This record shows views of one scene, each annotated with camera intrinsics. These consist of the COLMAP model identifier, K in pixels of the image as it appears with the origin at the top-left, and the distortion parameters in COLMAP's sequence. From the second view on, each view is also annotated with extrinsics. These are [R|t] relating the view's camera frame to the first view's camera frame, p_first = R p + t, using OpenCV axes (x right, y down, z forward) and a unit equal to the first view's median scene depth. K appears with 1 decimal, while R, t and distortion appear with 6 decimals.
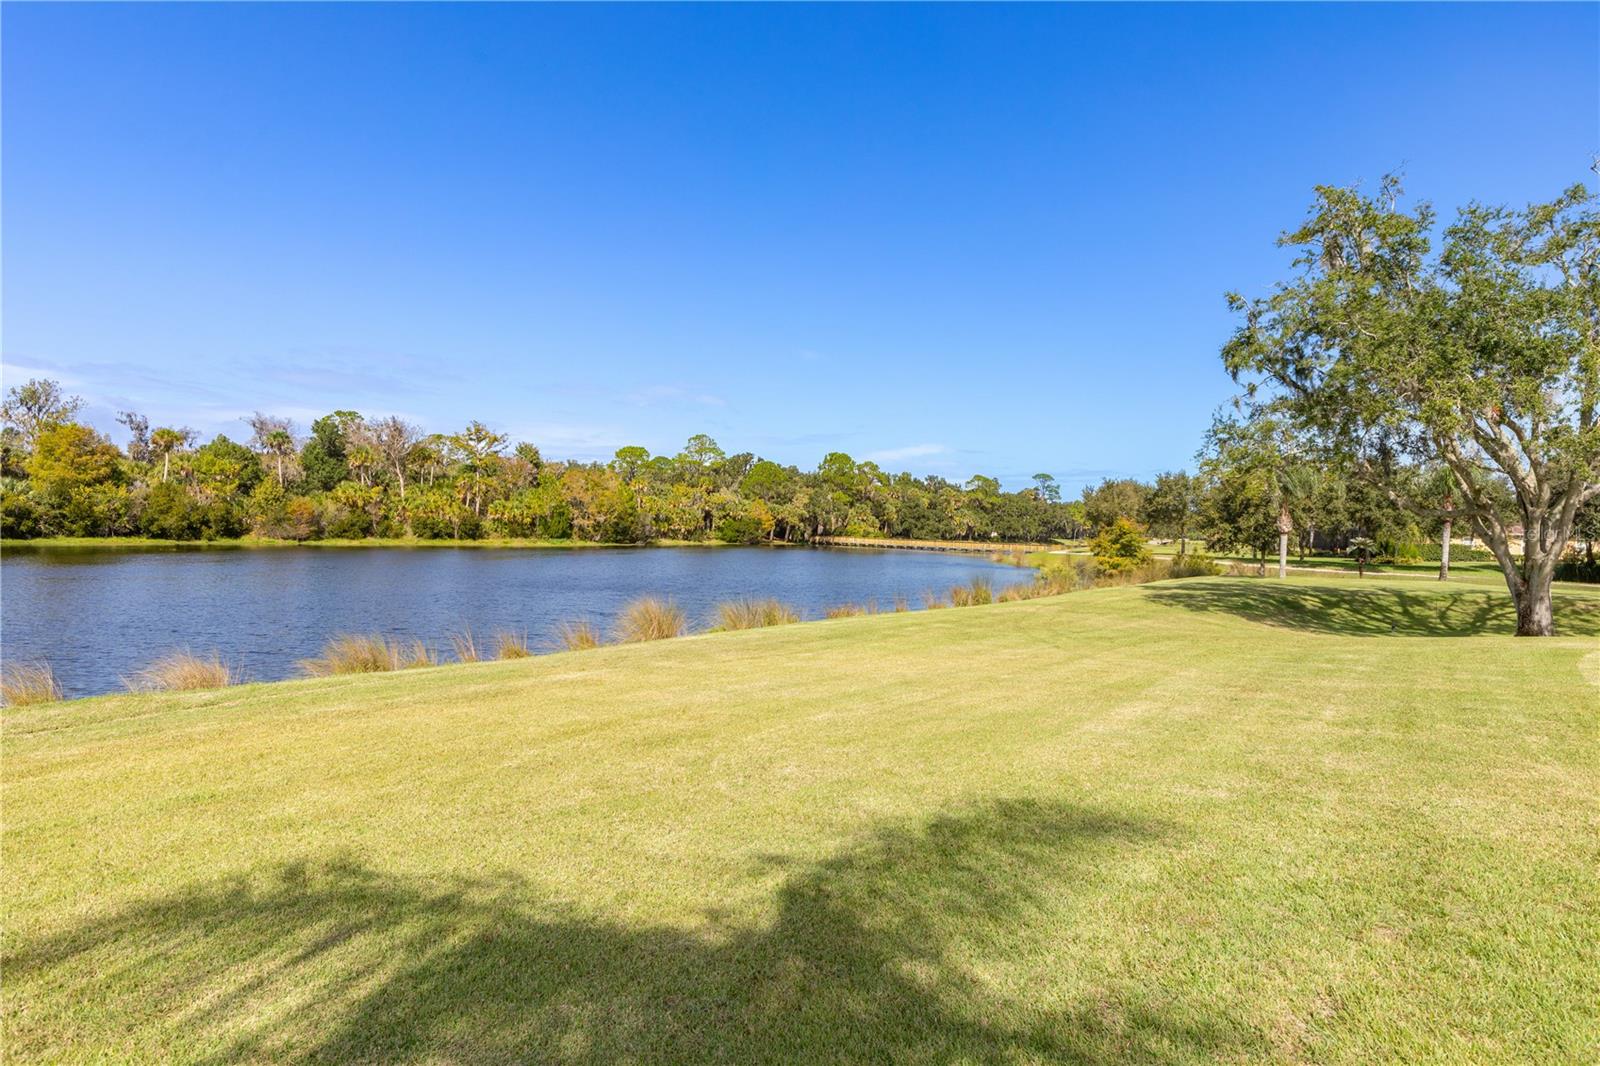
lens RADIAL K [[862.4, 0, 810.0], [0, 862.4, 534.3], [0, 0, 1]] dist [0.000382, 0.000488]
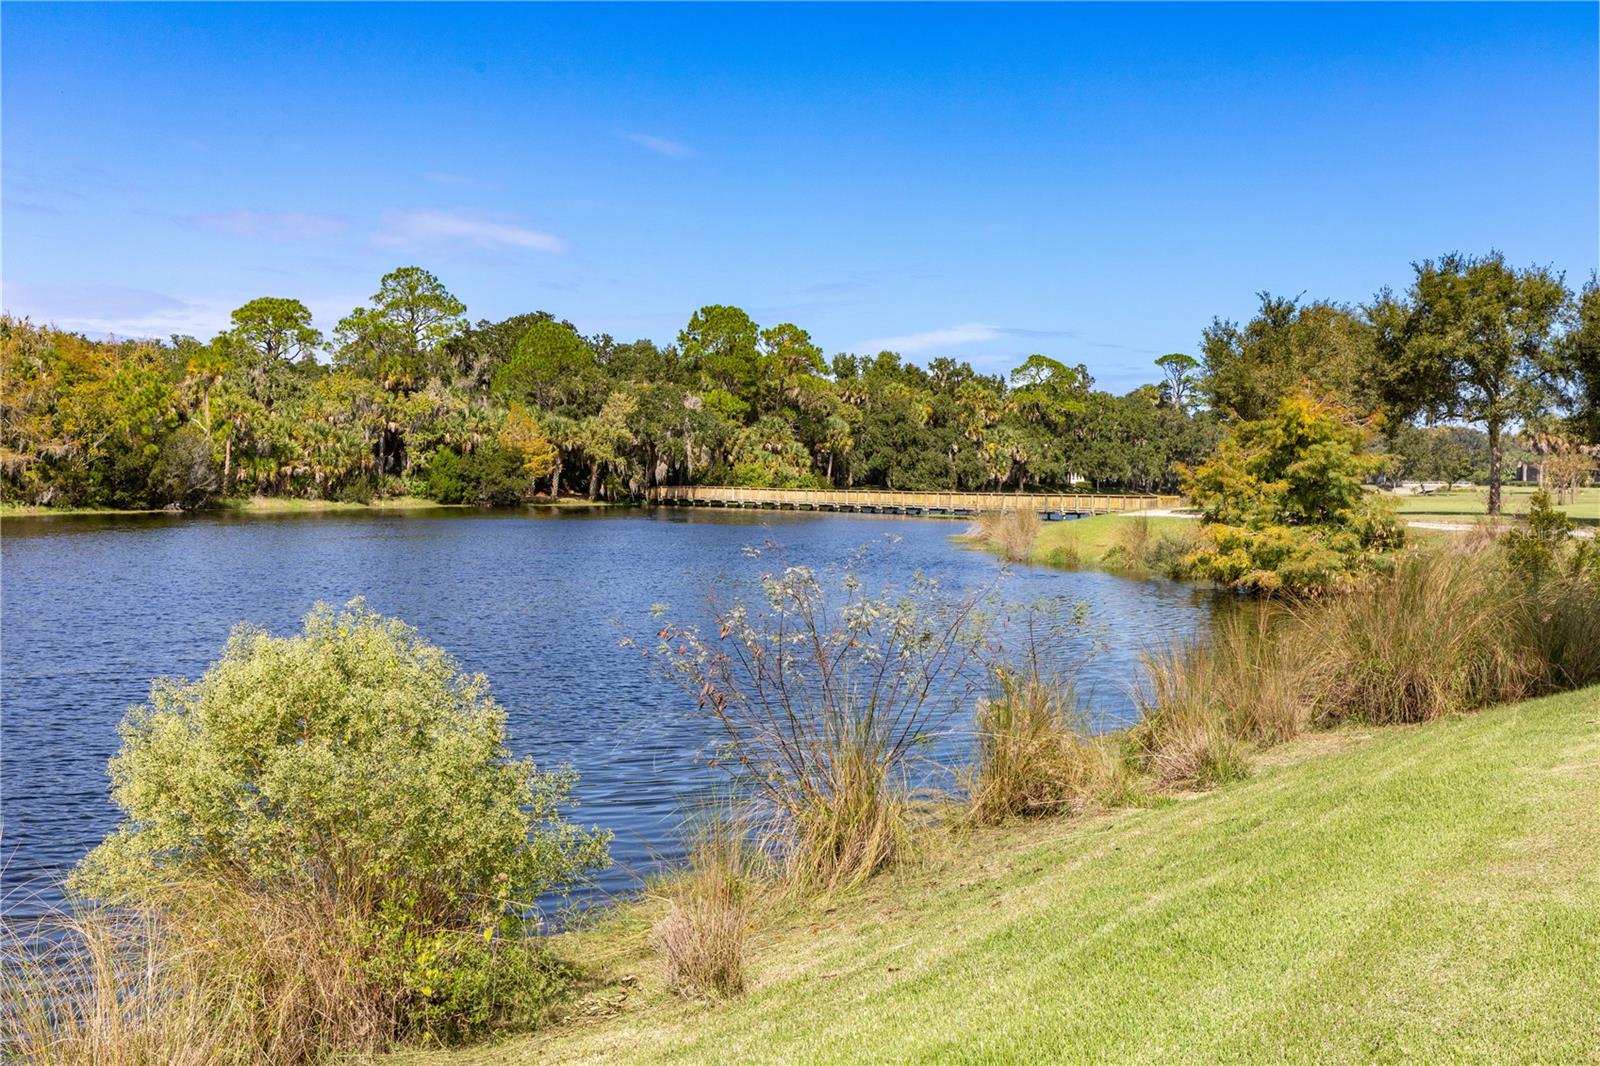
lens RADIAL K [[1524.9, 0, 818.2], [0, 1524.9, 533.0], [0, 0, 1]] dist [0.005752, -0.004336]
pose [[0.999765, -0.016792, 0.013686, 0.143505], [0.016392, 0.999449, 0.028857, 0.008564], [-0.014164, -0.028626, 0.999490, 0.363102]]
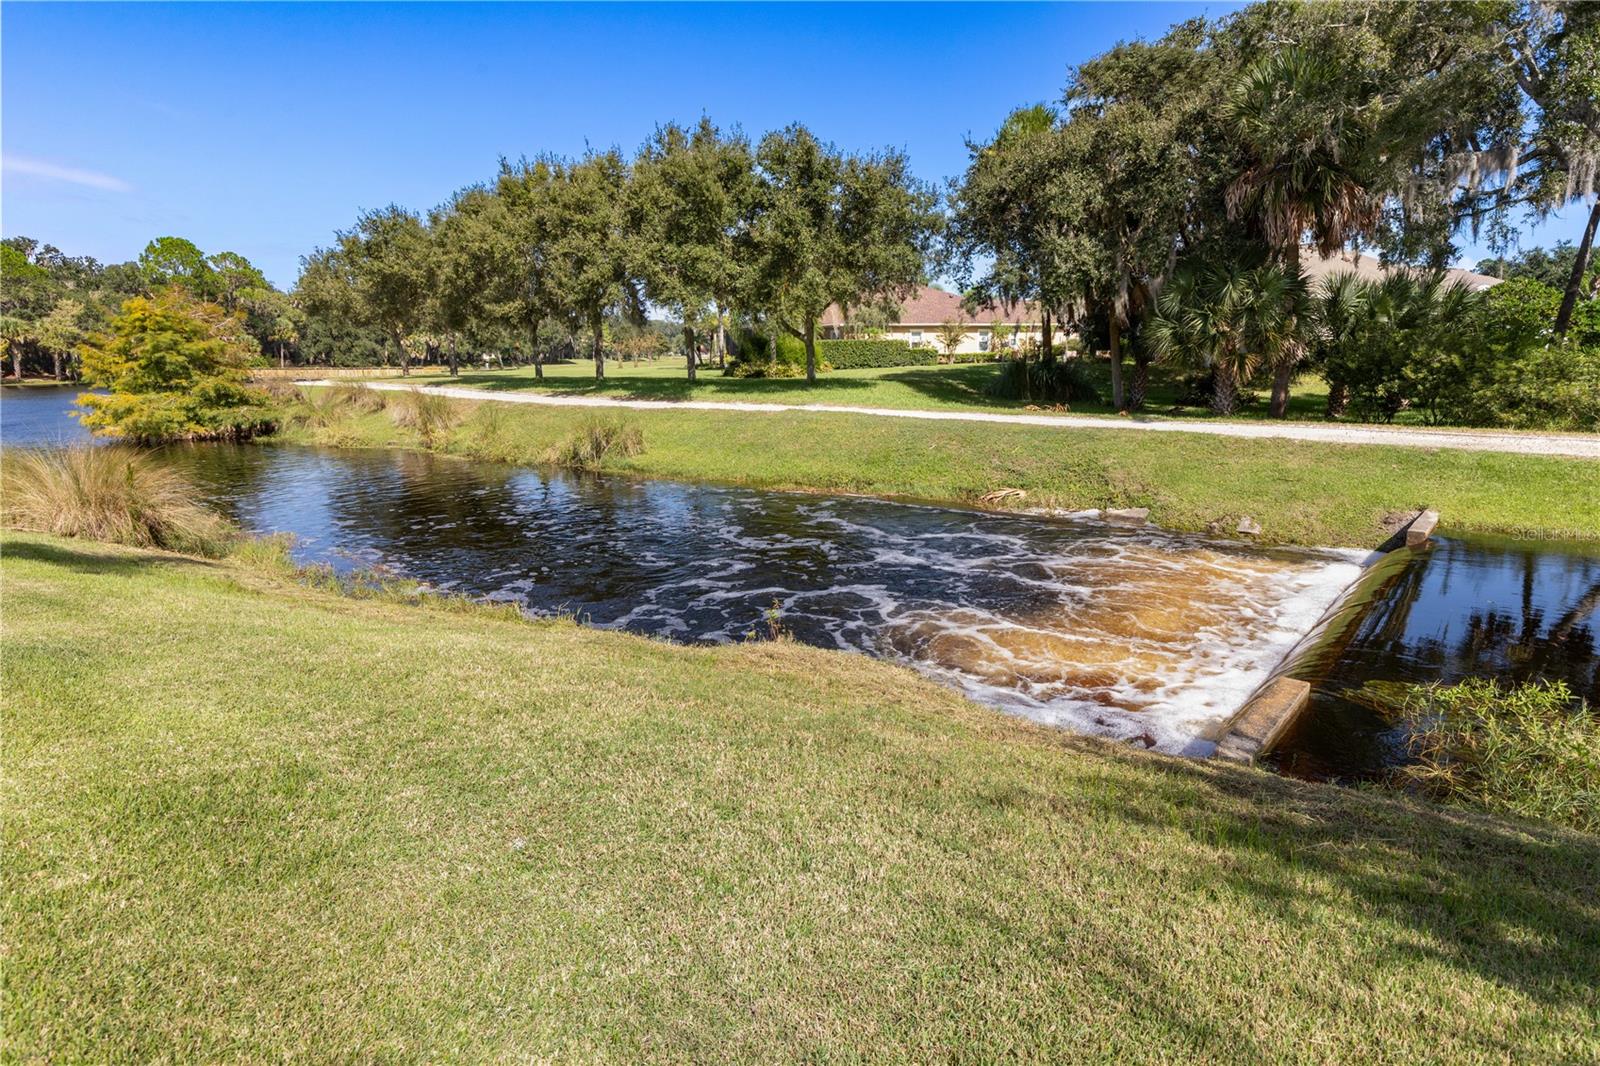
lens RADIAL K [[853.0, 0, 800.0], [0, 853.0, 533.0], [0, 0, 1]] dist [0.005336, 0.002205]
pose [[0.902079, -0.124809, 0.413131, 0.335274], [0.038863, 0.976873, 0.210260, 0.012930], [-0.429818, -0.173616, 0.886067, 0.366027]]
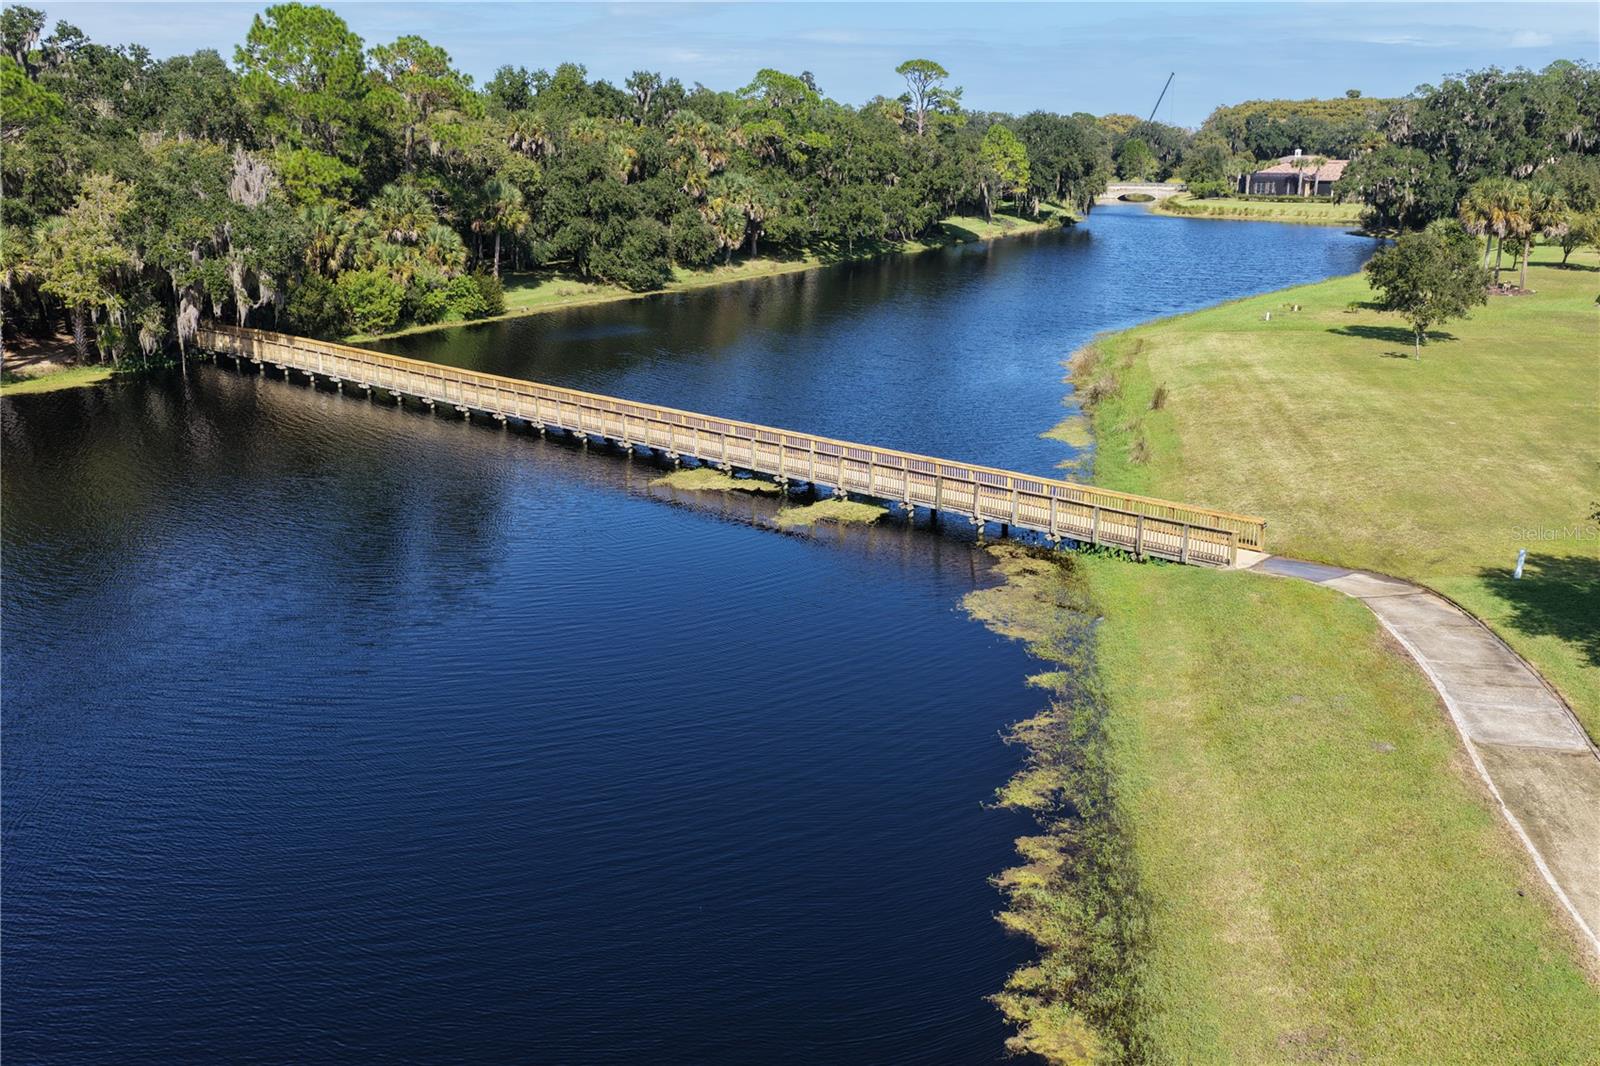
lens RADIAL K [[1331.0, 0, 800.0], [0, 1331.0, 533.0], [0, 0, 1]] dist [-0.019389, 0.041275]
pose [[0.974629, -0.089172, 0.205296, 0.179367], [0.029365, 0.960227, 0.277673, -0.086767], [-0.221892, -0.264599, 0.938483, 1.000499]]
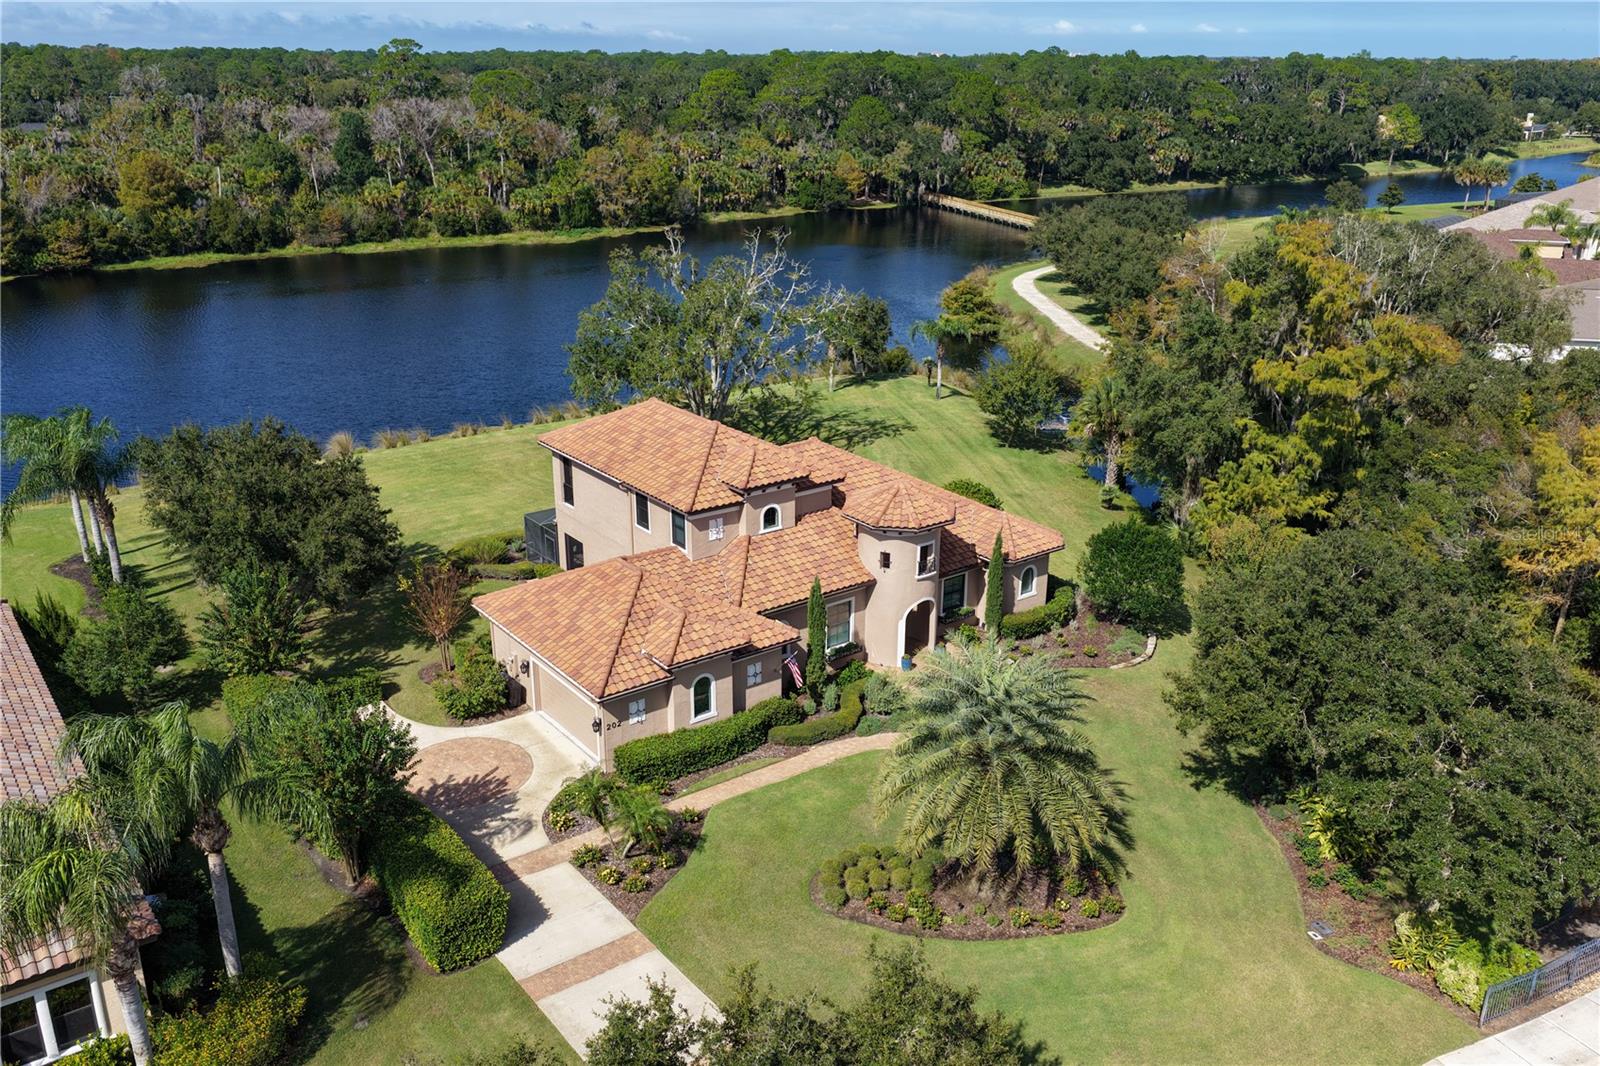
lens RADIAL K [[1331.0, 0, 800.0], [0, 1331.0, 533.0], [0, 0, 1]] dist [-0.019389, 0.041275]
pose [[0.959462, 0.074412, -0.271839, 0.467257], [0.018714, 0.945567, 0.324889, -0.190523], [0.281218, -0.316806, 0.905843, -0.479508]]
